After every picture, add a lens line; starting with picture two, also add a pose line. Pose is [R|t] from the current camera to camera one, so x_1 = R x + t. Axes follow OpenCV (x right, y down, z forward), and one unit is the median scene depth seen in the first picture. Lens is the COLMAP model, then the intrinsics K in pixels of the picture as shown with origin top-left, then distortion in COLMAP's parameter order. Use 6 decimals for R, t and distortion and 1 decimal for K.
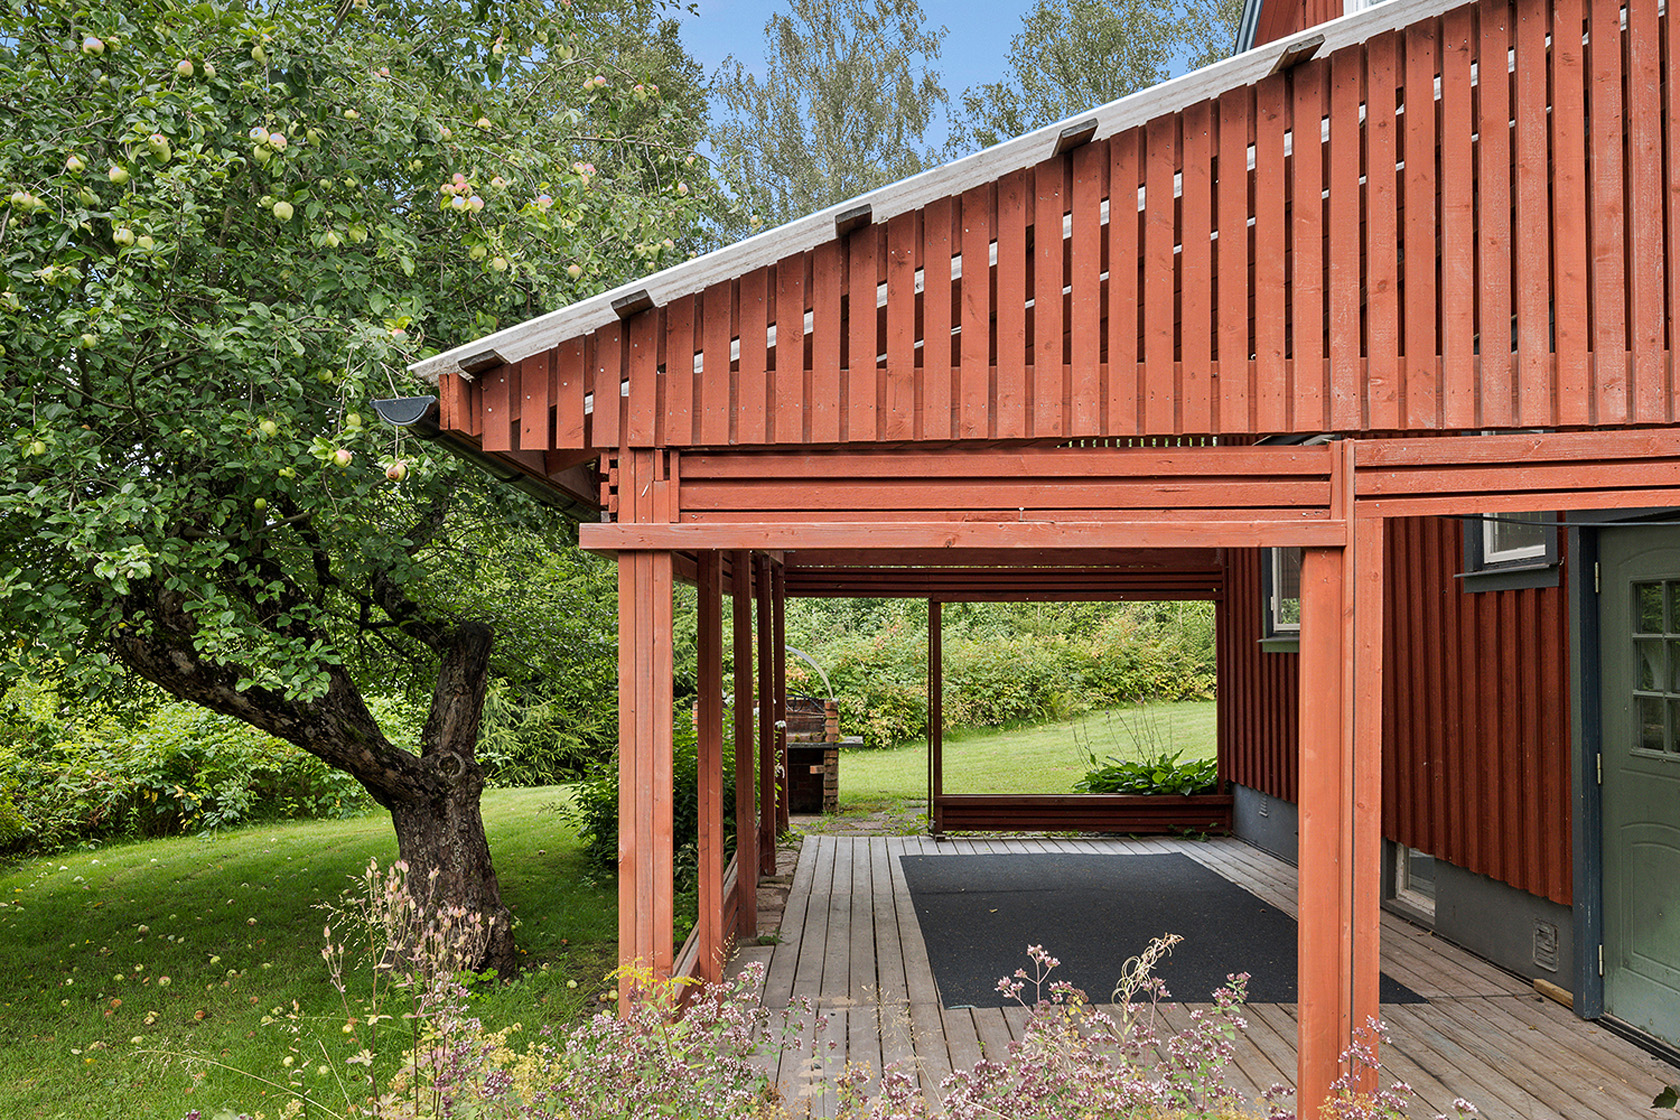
lens RADIAL K [[1254.2, 0, 837.6], [0, 1254.2, 567.5], [0, 0, 1]] dist [-0.005306, -0.002070]
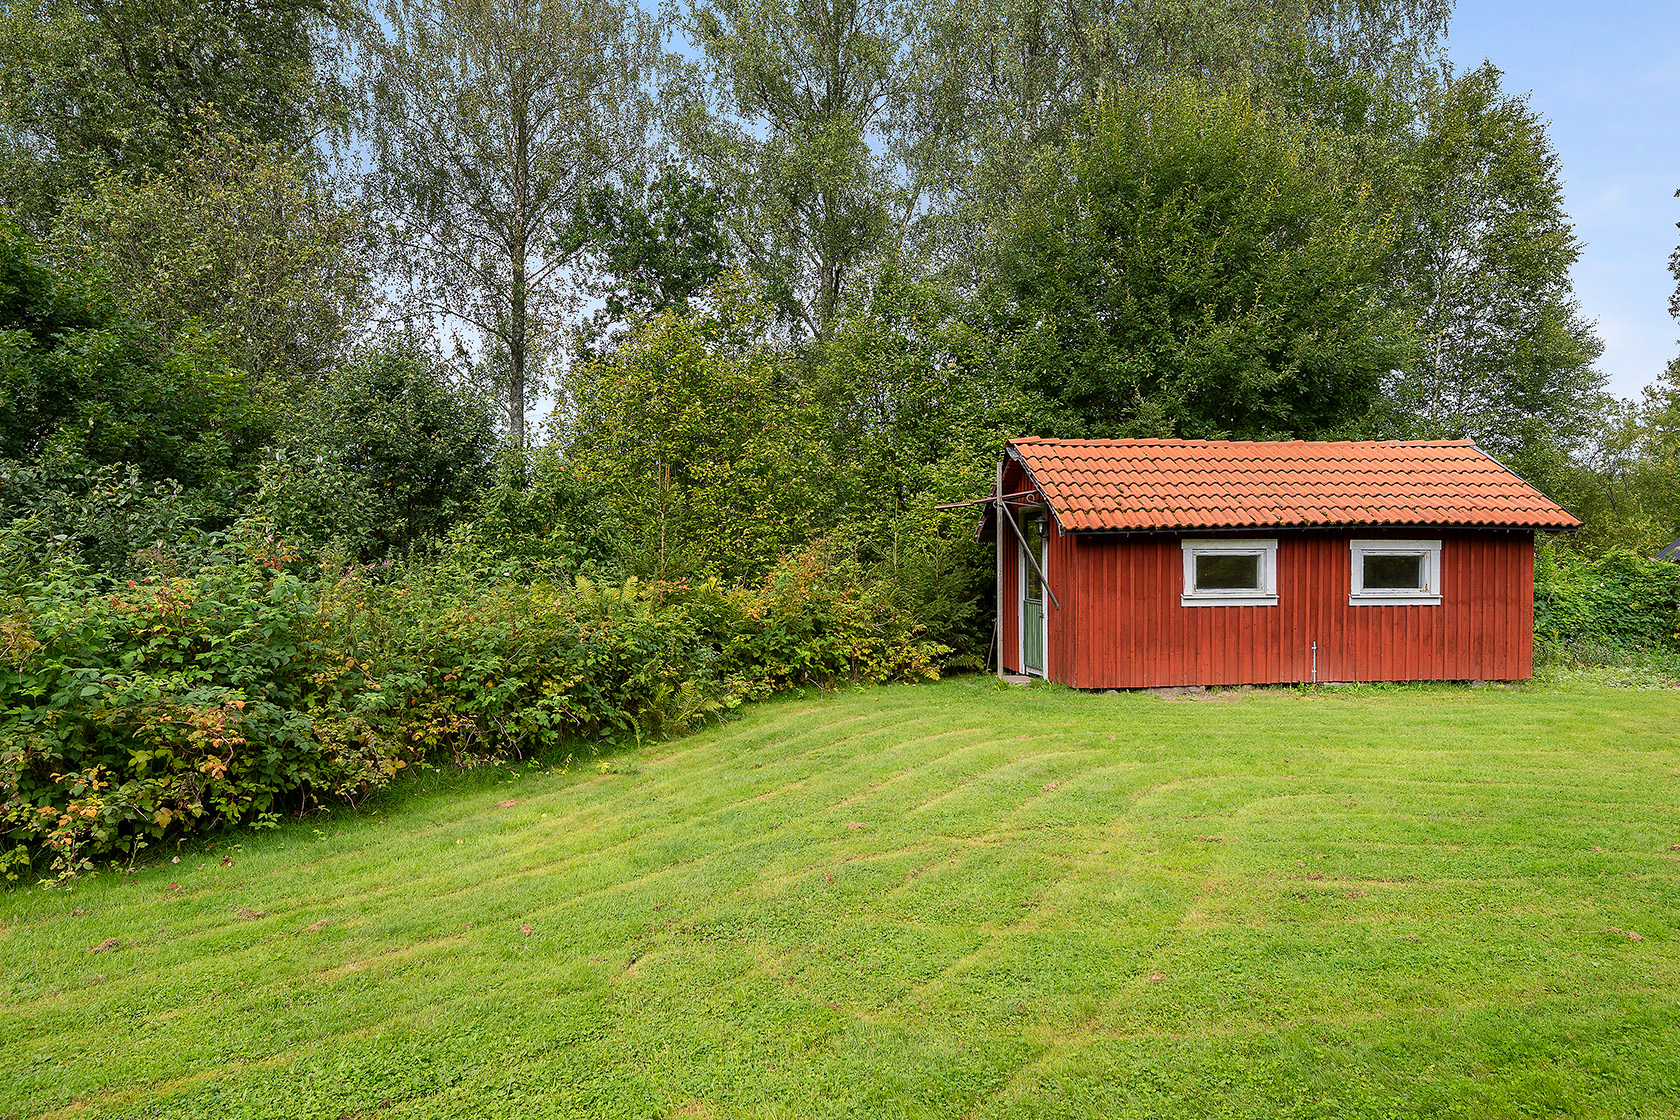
lens RADIAL K [[1066.4, 0, 840.7], [0, 1066.4, 559.5], [0, 0, 1]] dist [-0.000113, -0.000002]
pose [[0.982594, 0.003301, 0.185735, 0.147054], [-0.010115, 0.999309, 0.035753, 0.023665], [-0.185489, -0.037009, 0.981949, 0.469958]]
